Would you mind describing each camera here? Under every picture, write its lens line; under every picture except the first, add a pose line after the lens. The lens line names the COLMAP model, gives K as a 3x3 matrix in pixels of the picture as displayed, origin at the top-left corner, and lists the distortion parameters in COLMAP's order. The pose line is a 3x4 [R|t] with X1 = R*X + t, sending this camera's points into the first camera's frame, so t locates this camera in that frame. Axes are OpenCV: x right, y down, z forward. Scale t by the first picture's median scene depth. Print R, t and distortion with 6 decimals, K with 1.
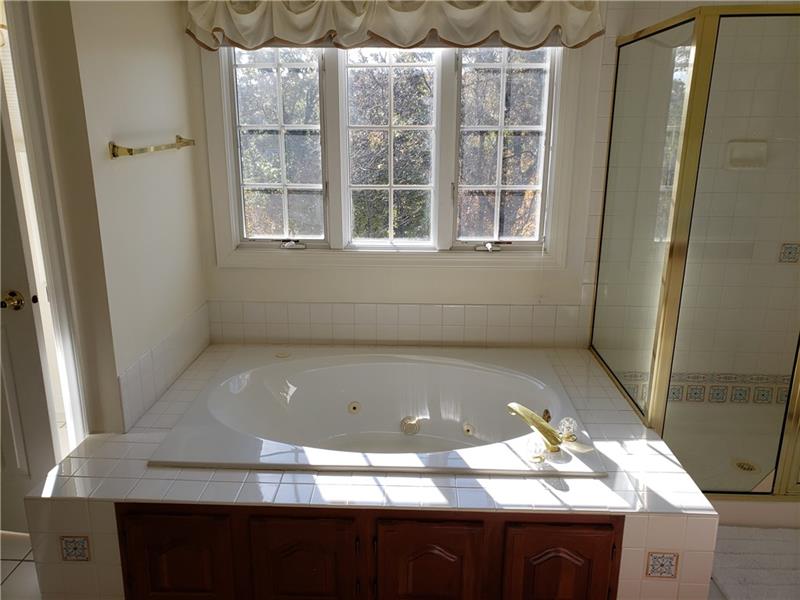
lens RADIAL K [[646.3, 0, 400.0], [0, 646.3, 300.0], [0, 0, 1]] dist [0.000146, -0.000226]
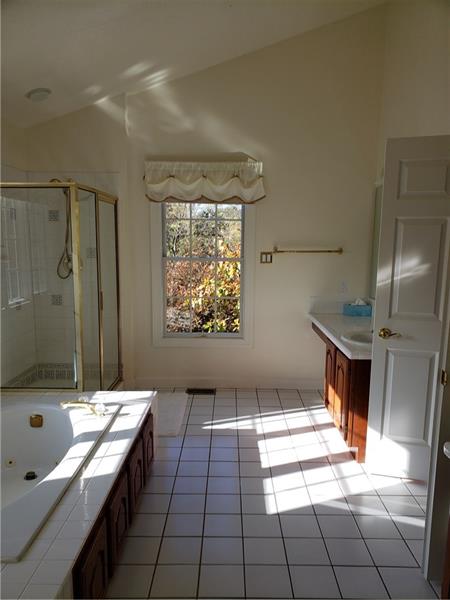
lens RADIAL K [[451.8, 0, 225.0], [0, 451.8, 300.0], [0, 0, 1]] dist [-0.000617, -0.000254]
pose [[-0.025944, -0.136508, 0.990299, -1.109332], [0.259168, 0.955843, 0.138548, -0.171056], [-0.965484, 0.260248, 0.010580, 0.578053]]
